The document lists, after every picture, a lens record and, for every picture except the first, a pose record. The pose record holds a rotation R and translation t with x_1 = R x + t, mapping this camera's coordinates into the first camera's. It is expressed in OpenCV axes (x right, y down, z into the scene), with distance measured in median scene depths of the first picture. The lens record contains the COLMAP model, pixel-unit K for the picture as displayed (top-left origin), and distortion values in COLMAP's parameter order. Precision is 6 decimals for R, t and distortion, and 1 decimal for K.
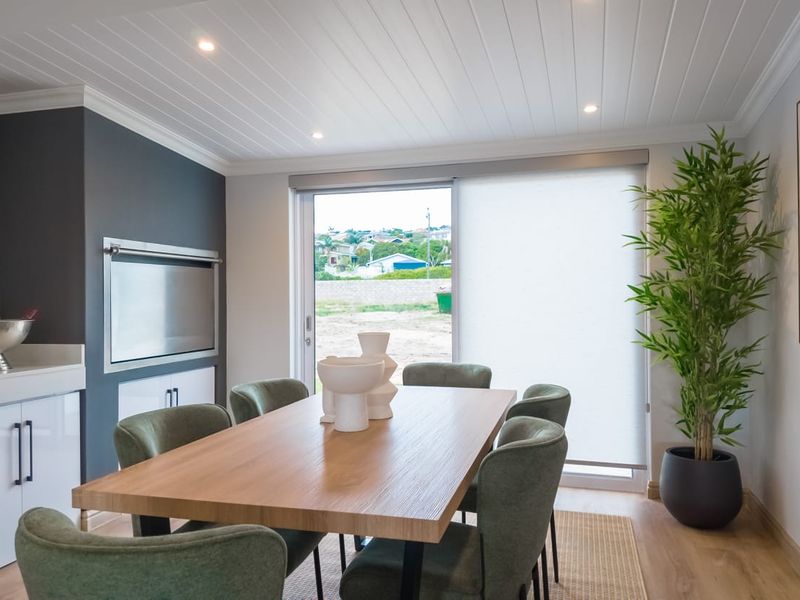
lens RADIAL K [[622.6, 0, 399.8], [0, 622.6, 301.5], [0, 0, 1]] dist [0.029046, -0.028540]
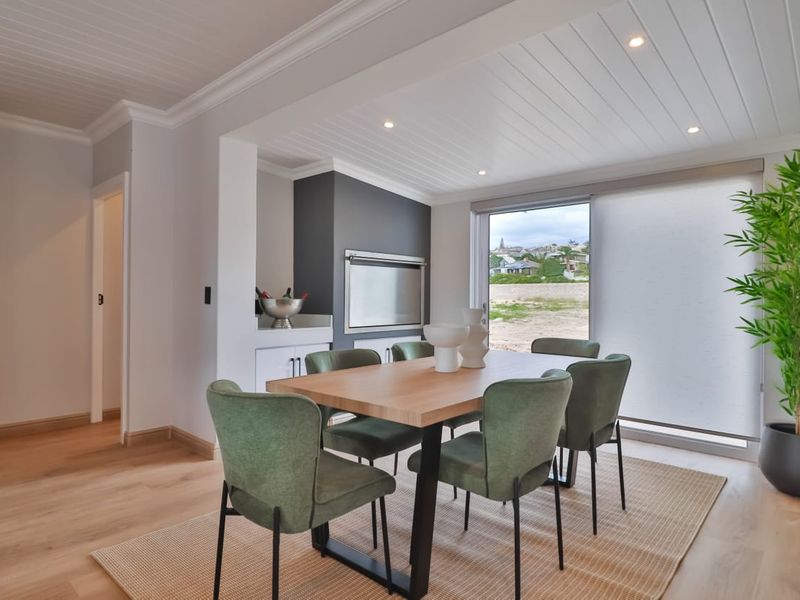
lens RADIAL K [[475.0, 0, 400.3], [0, 475.0, 299.3], [0, 0, 1]] dist [-0.027803, -0.002914]
pose [[0.900934, 0.014550, -0.433712, 0.191315], [-0.014332, 0.999890, 0.003771, 0.019077], [0.433719, 0.002819, 0.901044, -0.043627]]
